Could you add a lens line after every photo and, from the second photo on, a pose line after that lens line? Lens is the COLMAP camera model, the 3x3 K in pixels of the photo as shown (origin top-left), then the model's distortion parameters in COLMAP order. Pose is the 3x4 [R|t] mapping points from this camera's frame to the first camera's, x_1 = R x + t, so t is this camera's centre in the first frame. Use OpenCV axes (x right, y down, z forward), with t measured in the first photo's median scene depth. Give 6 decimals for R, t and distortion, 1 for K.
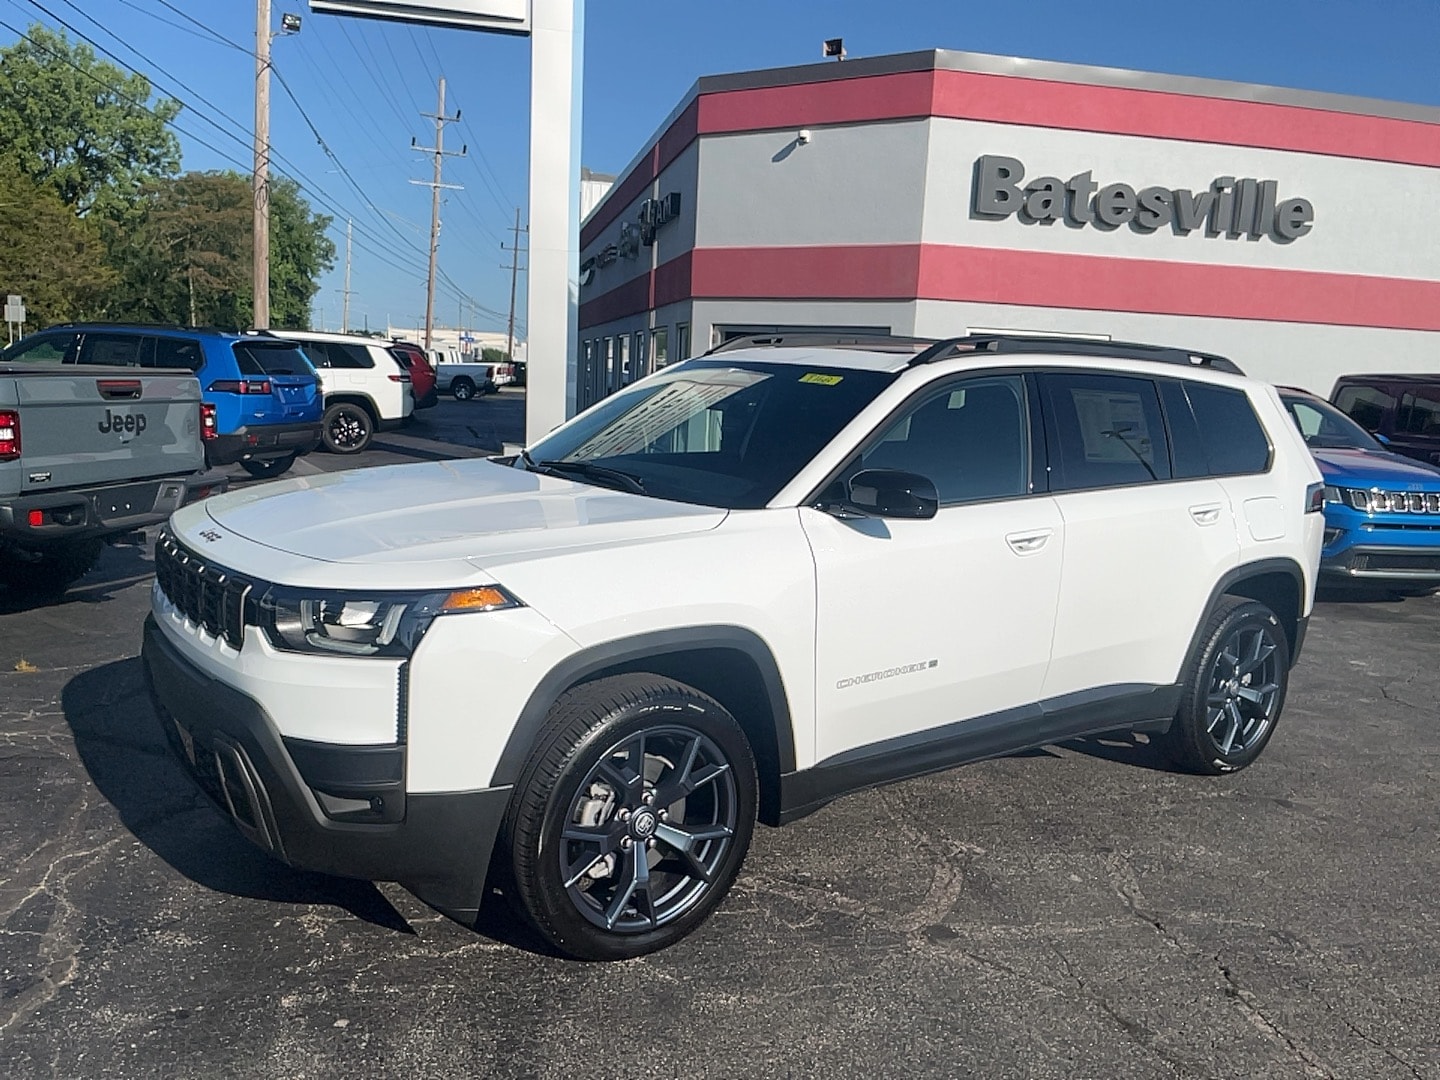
lens RADIAL K [[1168.4, 0, 713.5], [0, 1168.4, 540.3], [0, 0, 1]] dist [0.048354, -0.054229]
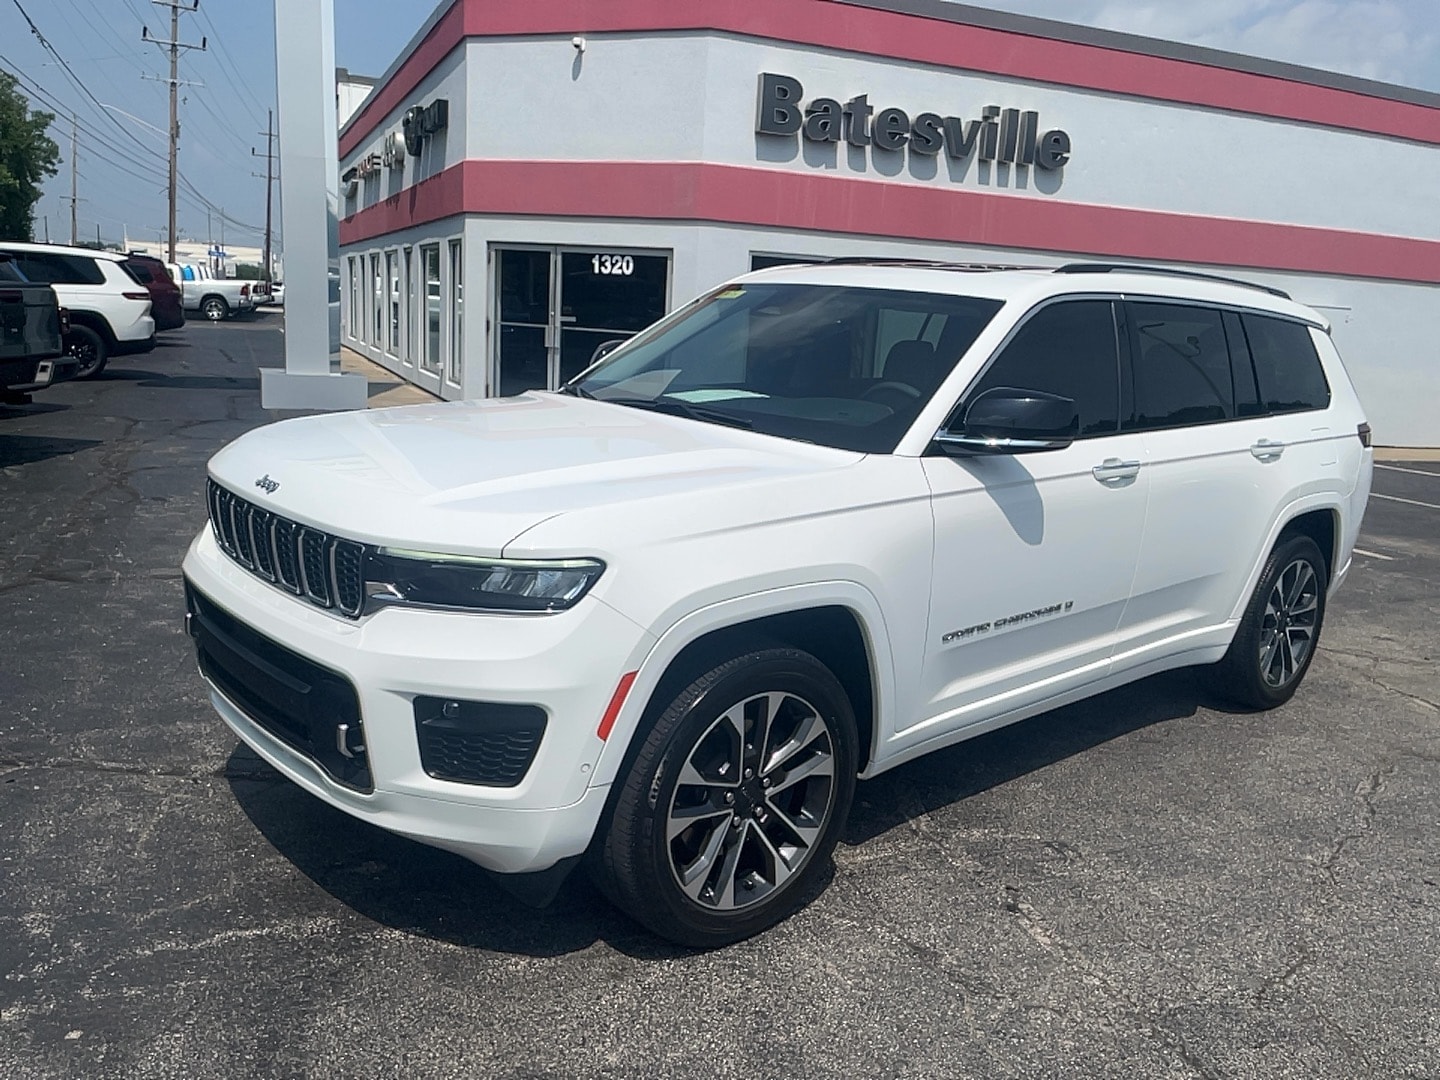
lens RADIAL K [[1168.4, 0, 722.4], [0, 1168.4, 537.2], [0, 0, 1]] dist [0.048354, -0.054229]
pose [[0.982119, -0.029581, 0.185921, 0.002504], [0.018102, 0.997841, 0.063137, -0.002649], [-0.187387, -0.058643, 0.980534, 0.017781]]
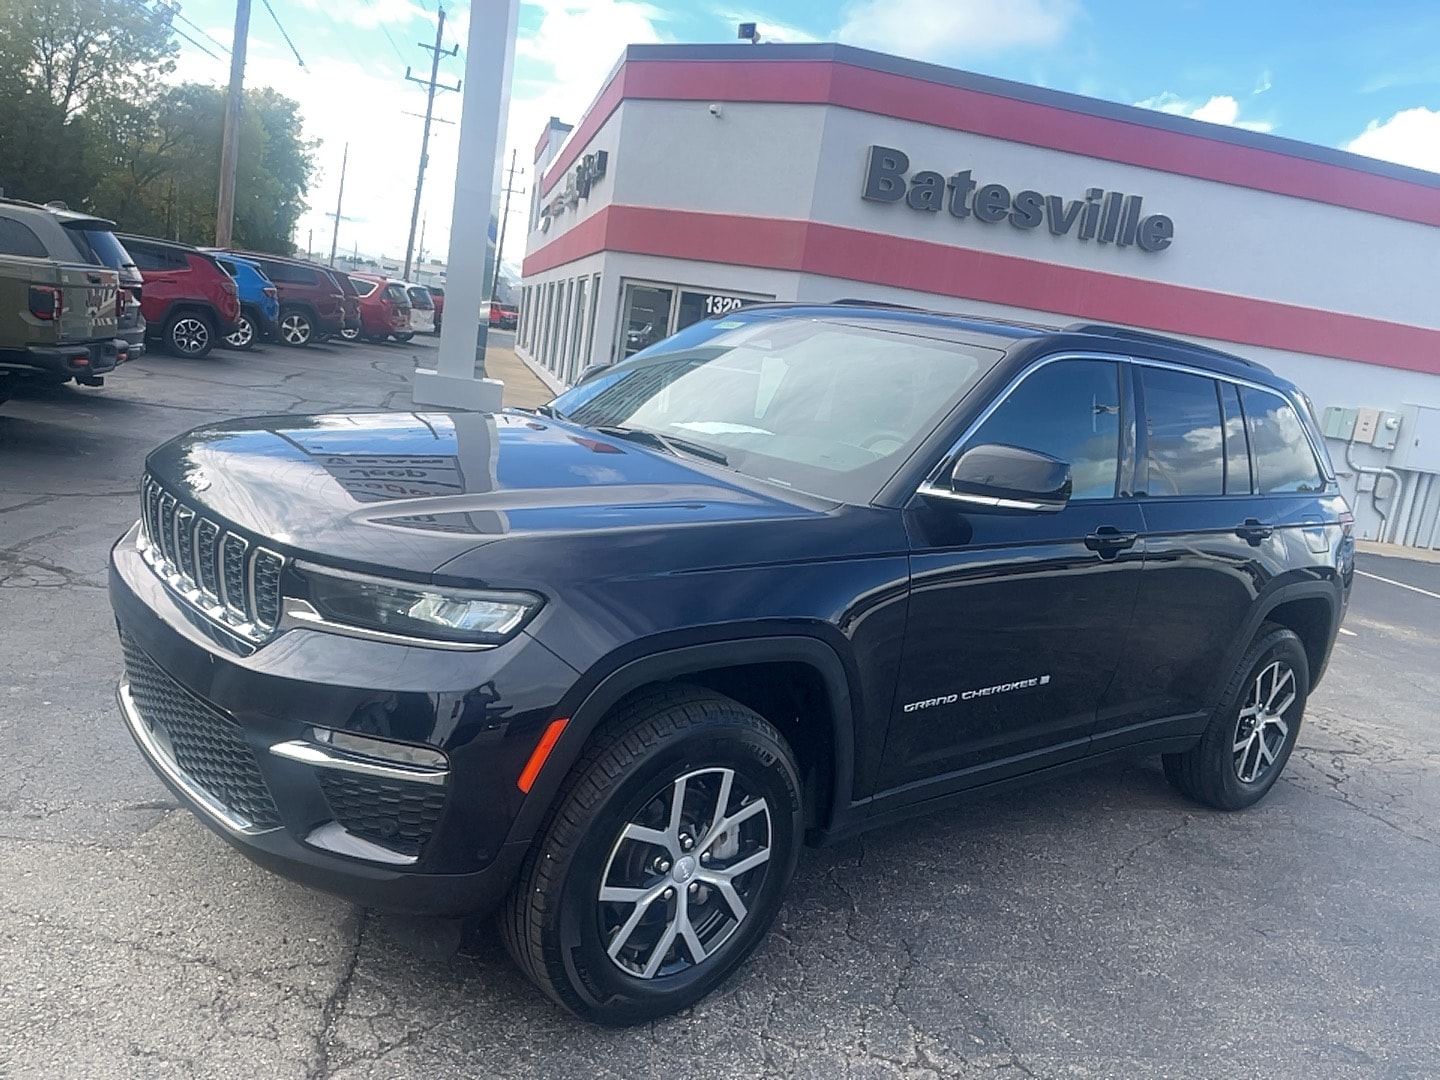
lens RADIAL K [[1168.4, 0, 716.2], [0, 1168.4, 545.0], [0, 0, 1]] dist [0.048354, -0.054229]
pose [[0.995226, 0.094827, 0.023105, 0.091125], [-0.095560, 0.994877, 0.032981, 0.017346], [-0.019859, -0.035031, 0.999189, -0.091805]]
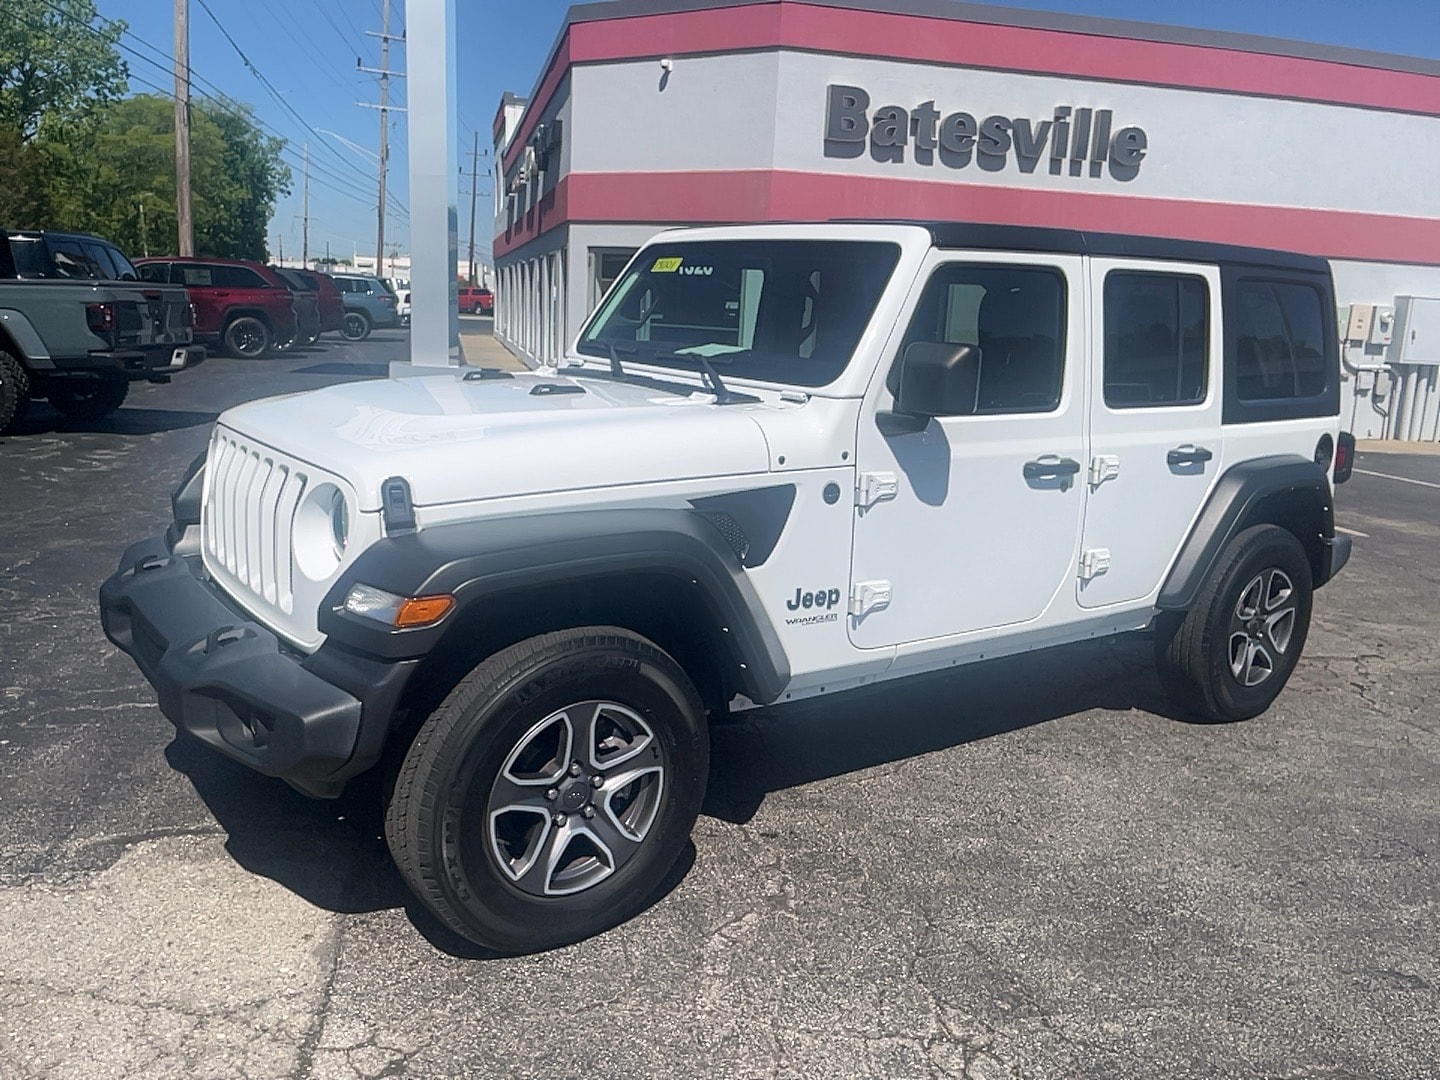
lens RADIAL K [[1168.4, 0, 710.9], [0, 1168.4, 549.2], [0, 0, 1]] dist [0.048354, -0.054229]
pose [[0.999856, -0.004952, 0.016240, 0.098112], [0.003873, 0.997823, 0.065831, 0.018326], [-0.016531, -0.065759, 0.997699, -0.078125]]
